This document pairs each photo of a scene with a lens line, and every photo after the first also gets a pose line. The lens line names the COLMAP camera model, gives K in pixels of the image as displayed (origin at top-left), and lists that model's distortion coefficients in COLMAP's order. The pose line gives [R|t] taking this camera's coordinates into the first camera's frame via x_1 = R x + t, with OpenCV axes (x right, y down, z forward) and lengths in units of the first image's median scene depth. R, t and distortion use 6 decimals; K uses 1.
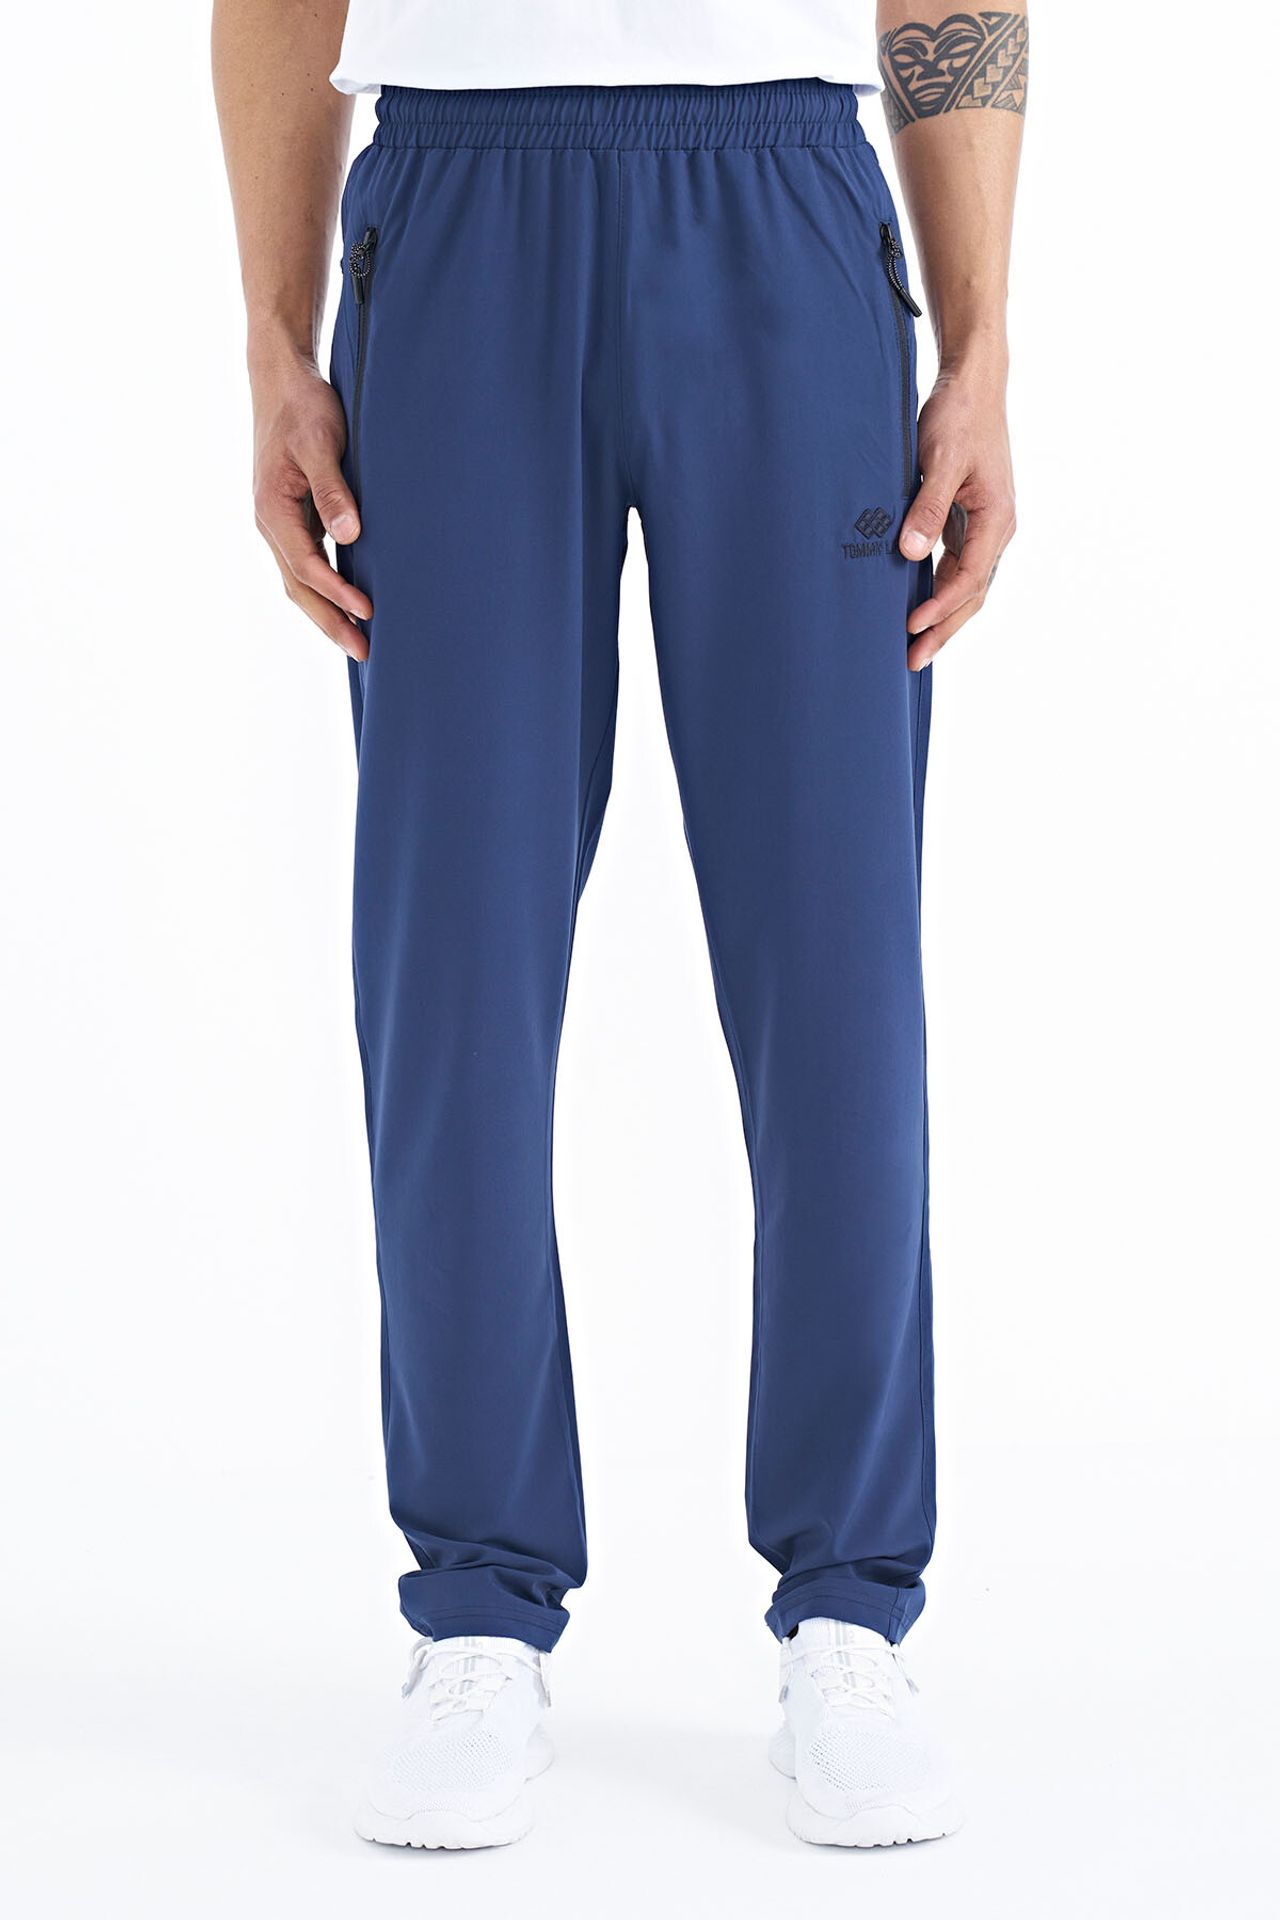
lens RADIAL K [[3911.3, 0, 640.0], [0, 3911.3, 960.0], [0, 0, 1]] dist [-0.010303, -0.121905]
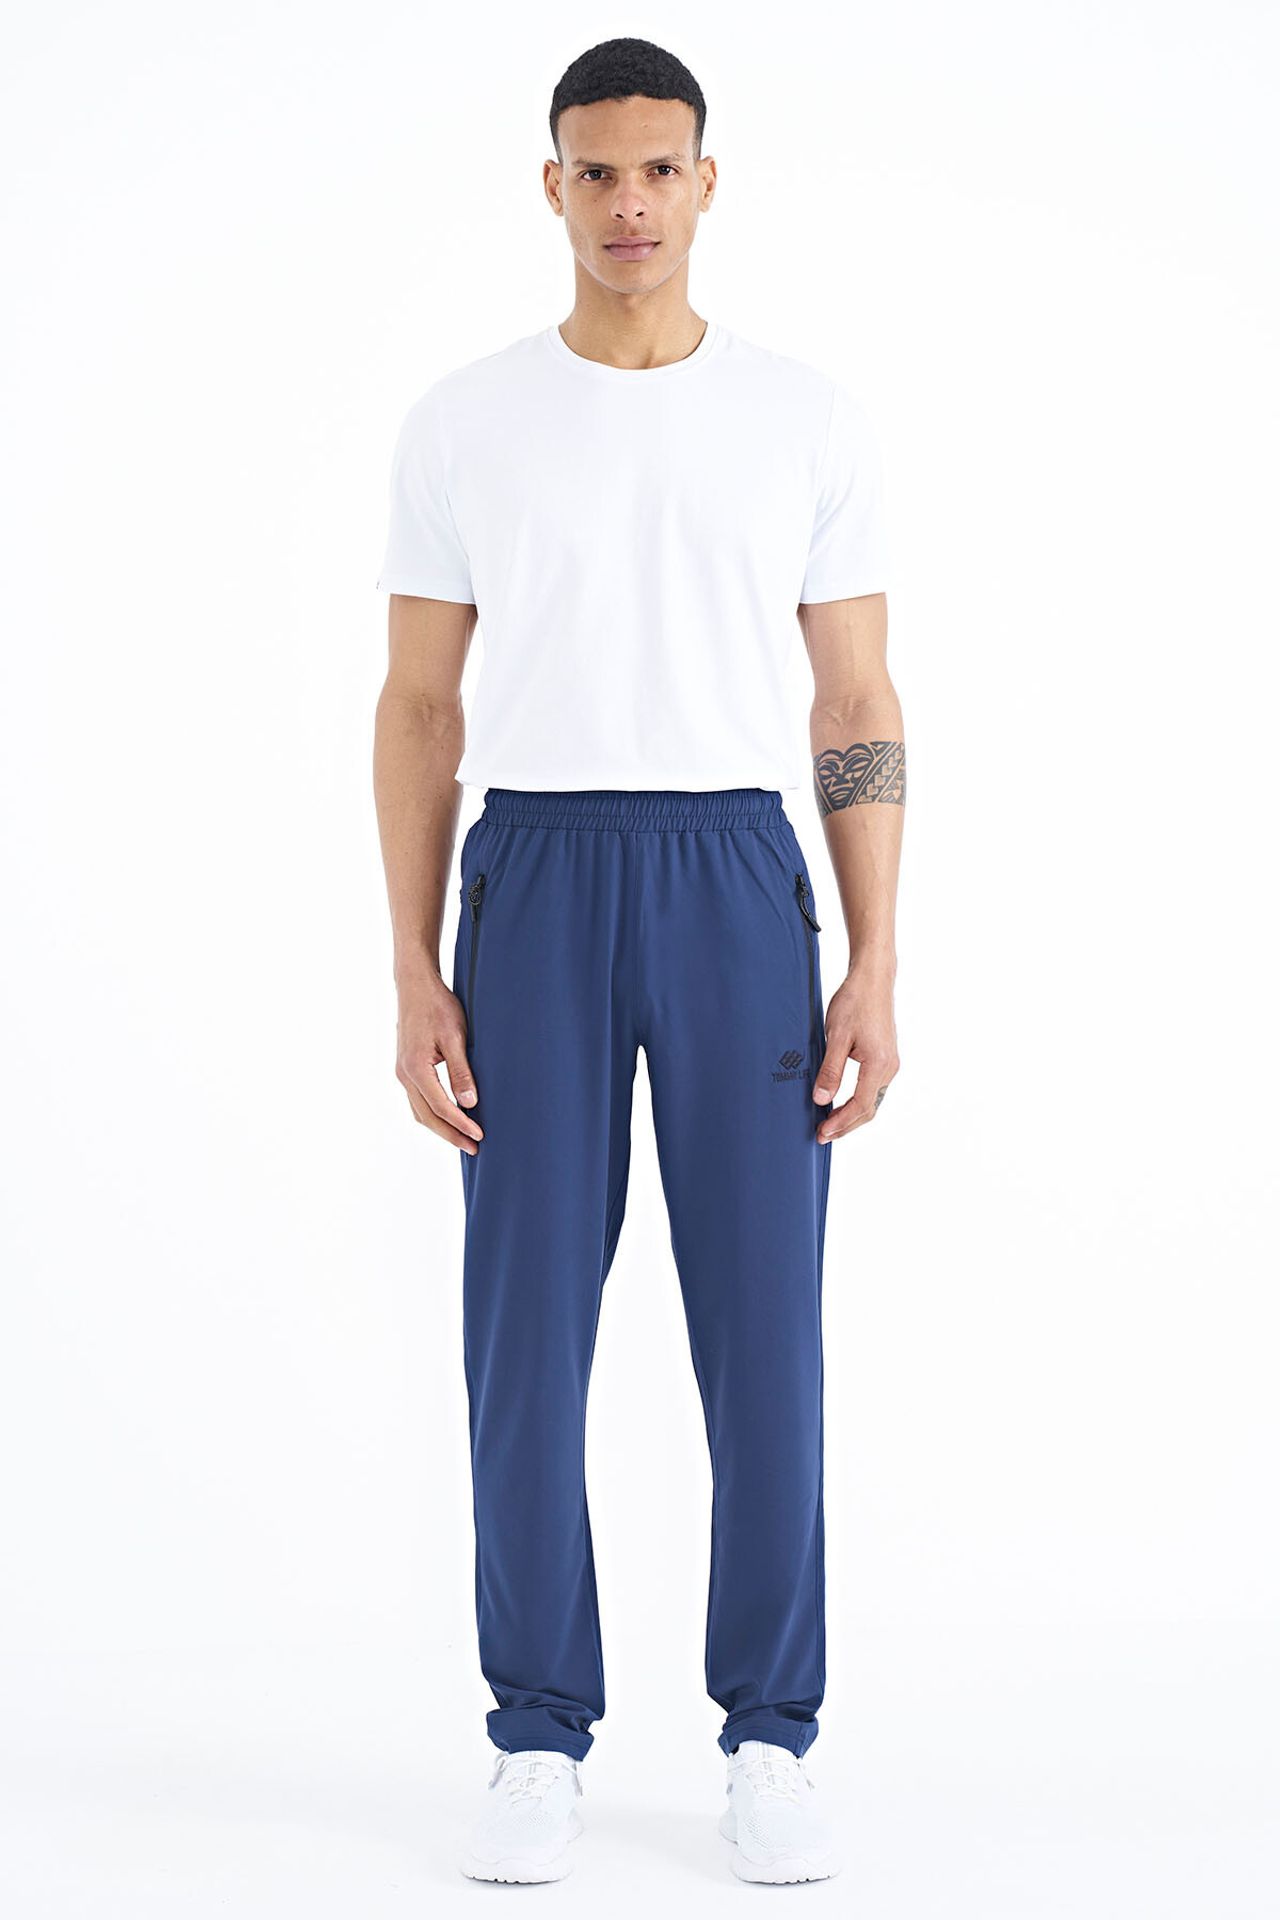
lens RADIAL K [[3911.3, 0, 640.0], [0, 3911.3, 960.0], [0, 0, 1]] dist [-0.010303, -0.121905]
pose [[0.999817, 0.009292, 0.016742, -0.030373], [-0.008709, 0.999366, -0.034523, -0.096946], [-0.017052, 0.034370, 0.999264, -0.619829]]
